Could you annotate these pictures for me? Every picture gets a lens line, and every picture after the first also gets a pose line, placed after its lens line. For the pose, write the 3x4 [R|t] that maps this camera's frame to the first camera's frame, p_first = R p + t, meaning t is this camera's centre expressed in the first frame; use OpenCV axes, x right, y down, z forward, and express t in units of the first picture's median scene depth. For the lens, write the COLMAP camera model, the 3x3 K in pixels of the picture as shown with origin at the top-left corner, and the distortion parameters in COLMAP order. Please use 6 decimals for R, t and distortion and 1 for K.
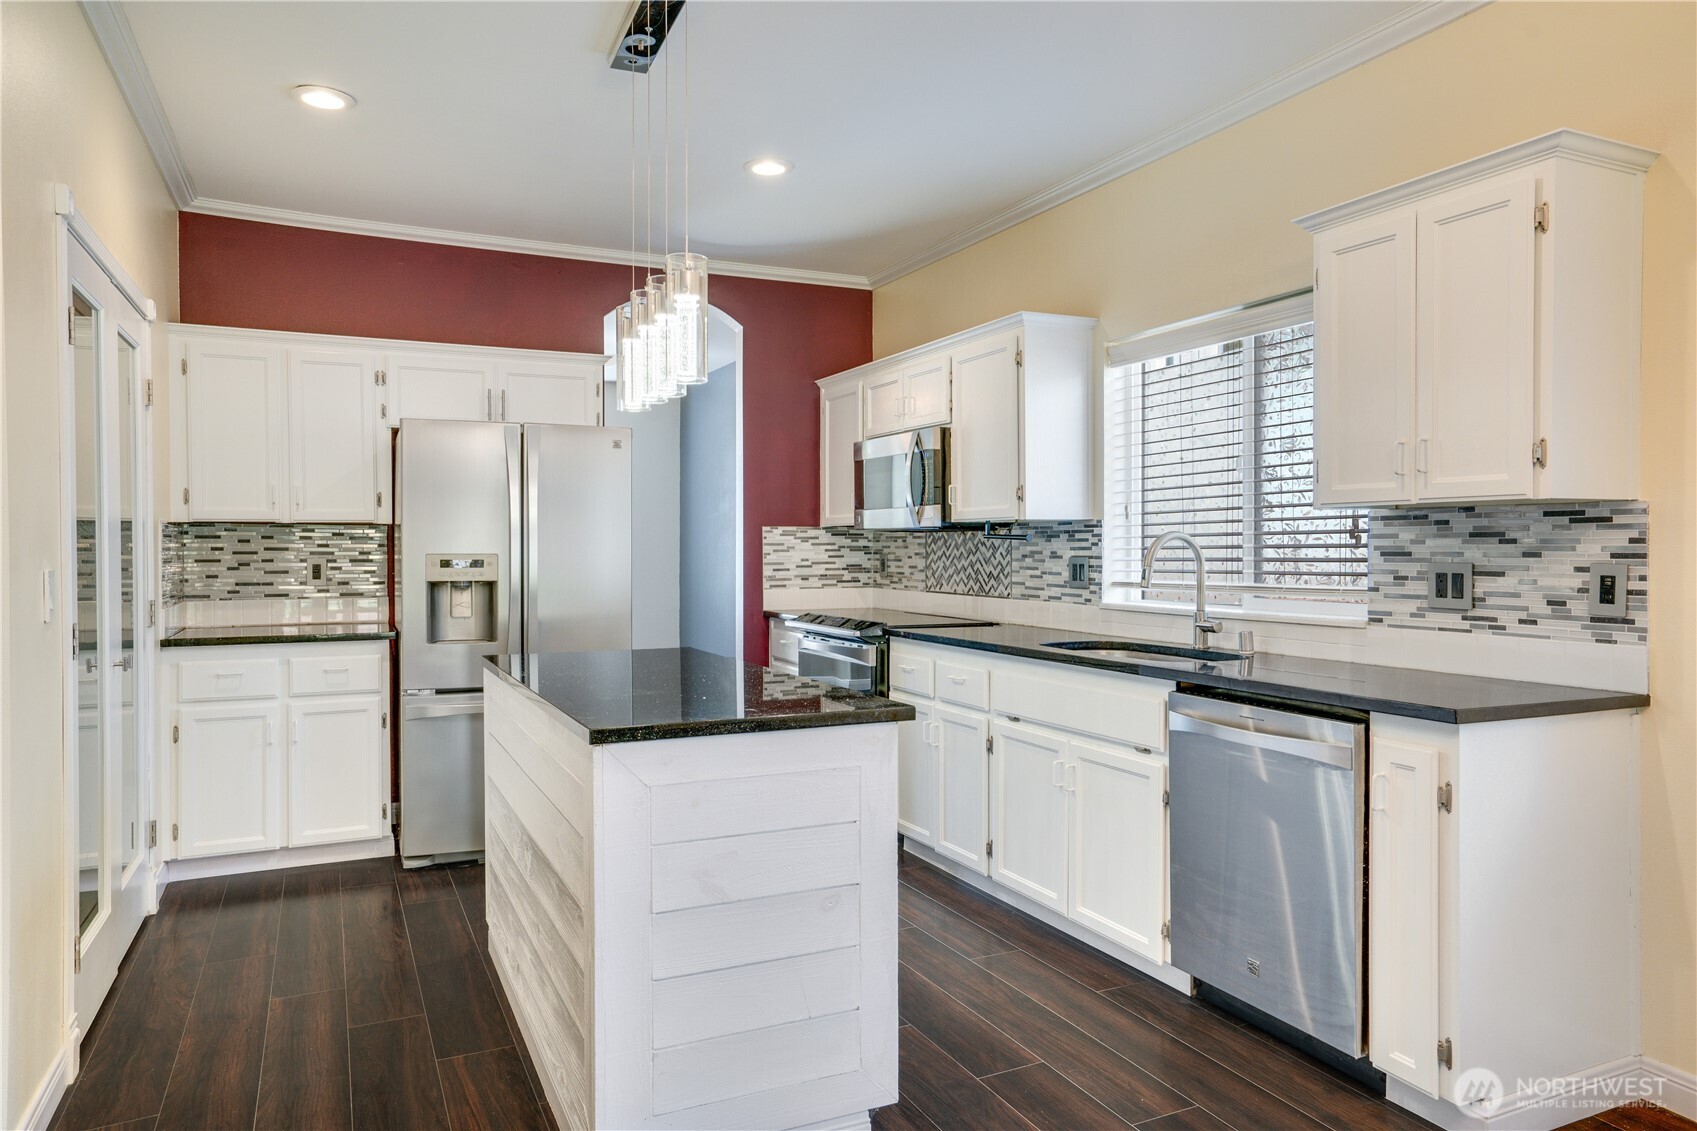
lens RADIAL K [[1078.1, 0, 827.2], [0, 1078.1, 564.5], [0, 0, 1]] dist [0.004024, 0.000030]
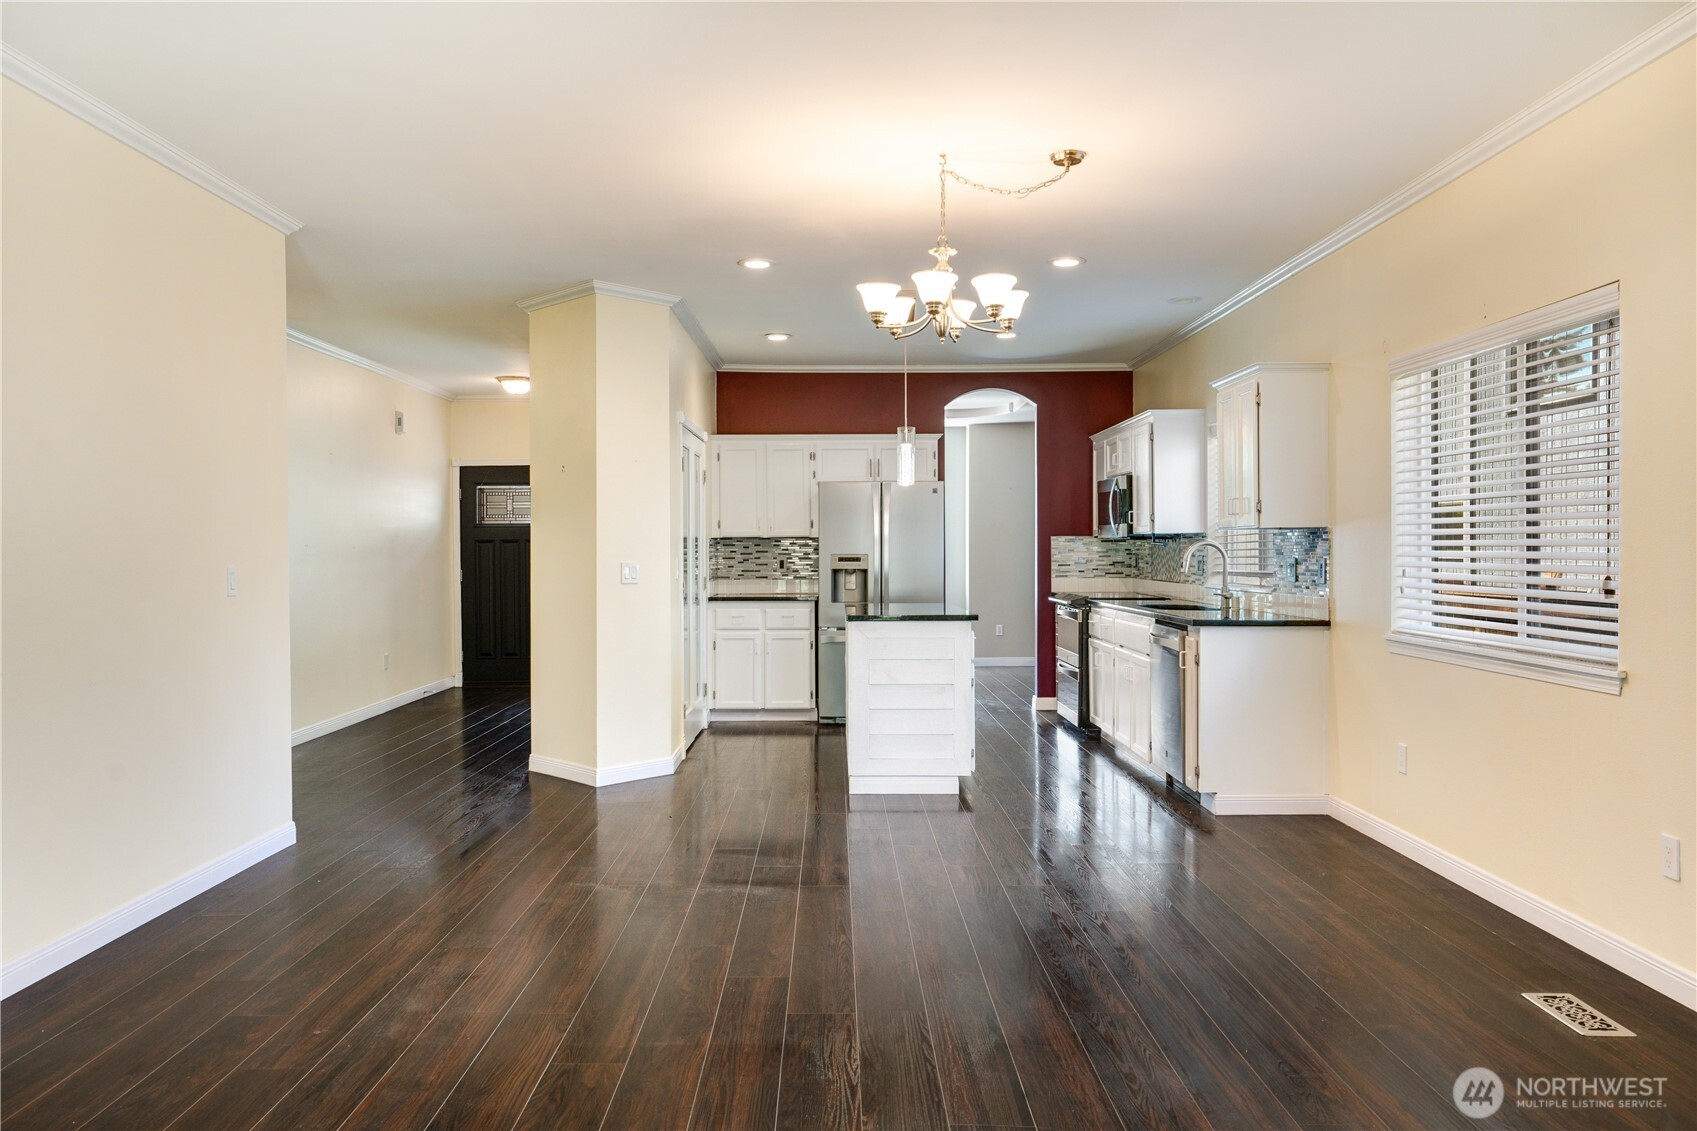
lens RADIAL K [[1226.6, 0, 837.2], [0, 1226.6, 565.0], [0, 0, 1]] dist [0.004223, -0.000132]
pose [[0.908926, 0.003143, -0.416946, 0.504449], [-0.004305, 0.999989, -0.001845, 0.012214], [0.416936, 0.003472, 0.908929, -0.890647]]
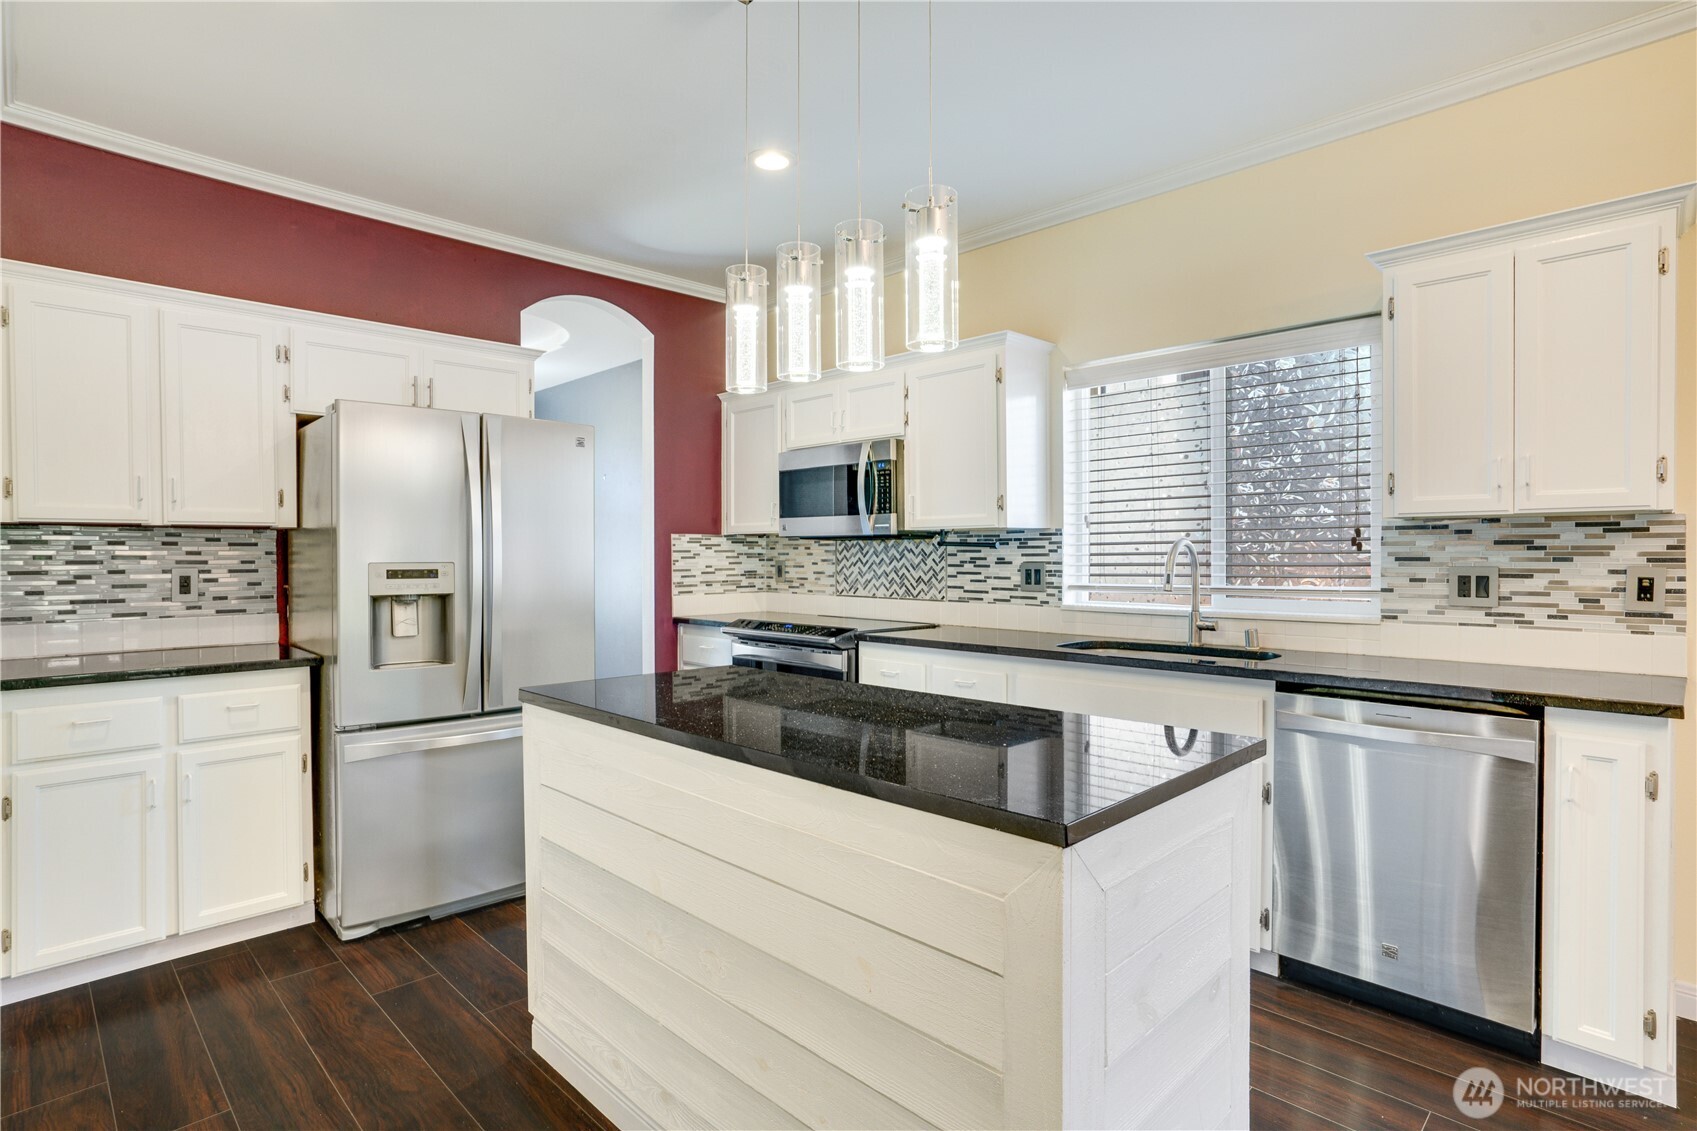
lens RADIAL K [[858.0, 0, 830.2], [0, 858.0, 564.6], [0, 0, 1]] dist [-0.031397, 0.013761]
pose [[0.943484, -0.005347, 0.331375, -0.246579], [0.006806, 0.999972, -0.003243, -0.003677], [-0.331348, 0.005315, 0.943494, 0.251007]]
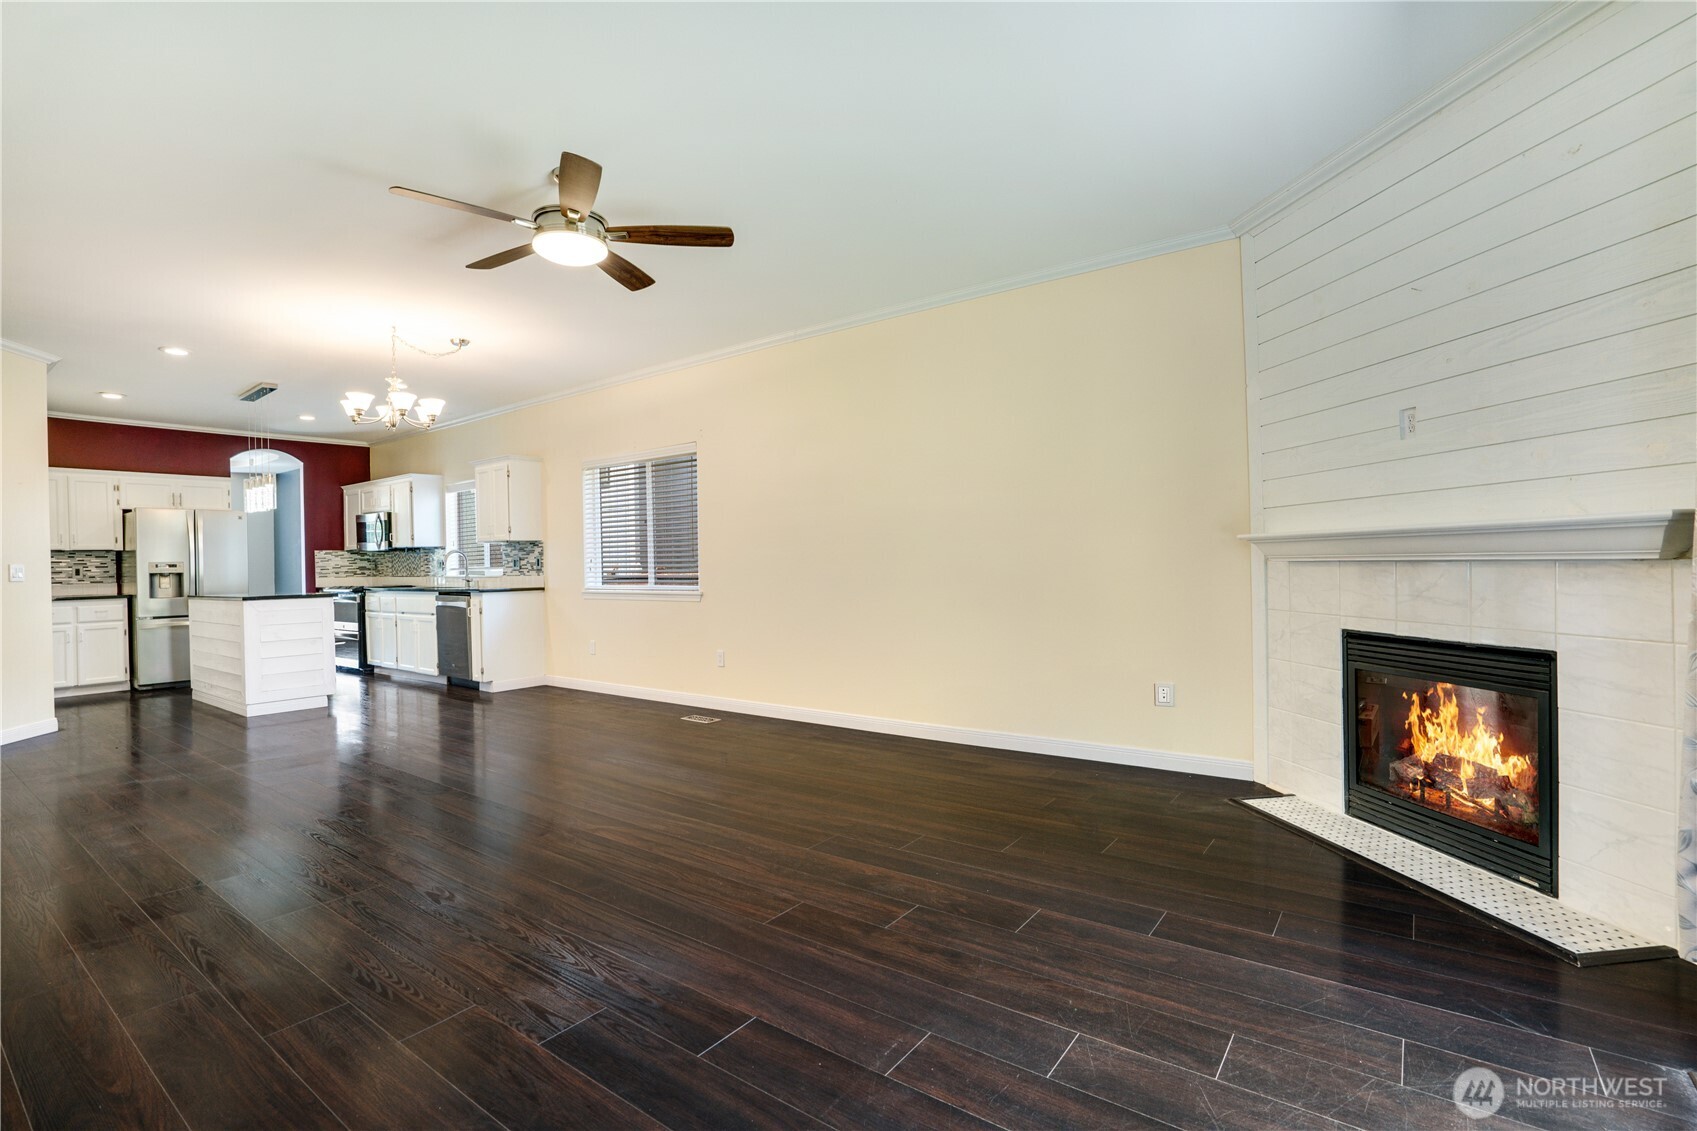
lens RADIAL K [[789.9, 0, 817.4], [0, 789.9, 566.0], [0, 0, 1]] dist [-0.026411, 0.009220]
pose [[0.893027, -0.018213, 0.449634, 0.191008], [0.025836, 0.999608, -0.010822, 0.056599], [-0.449261, 0.021281, 0.893147, -1.252278]]
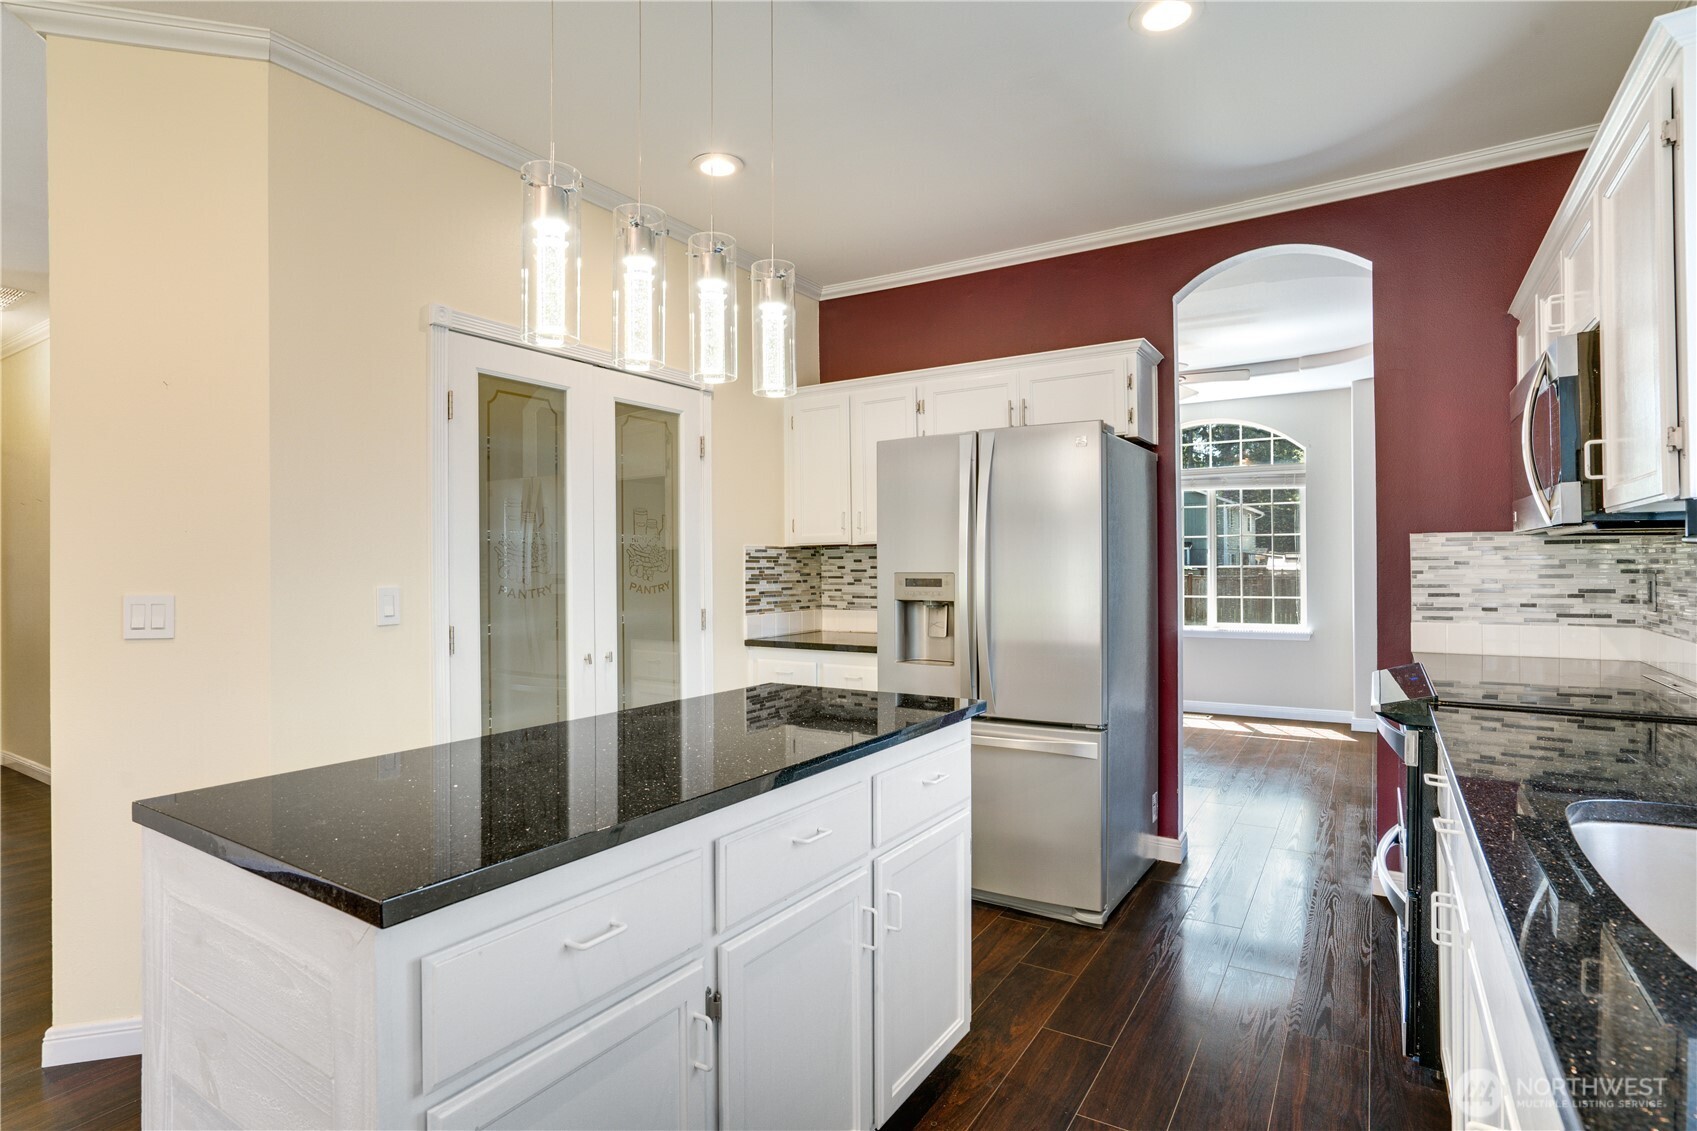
lens RADIAL K [[858.0, 0, 838.5], [0, 858.0, 565.9], [0, 0, 1]] dist [-0.031397, 0.013761]
pose [[0.544586, -0.002936, -0.838700, 0.268565], [-0.007406, 0.999938, -0.008310, -0.008723], [0.838673, 0.010737, 0.544530, 0.504244]]
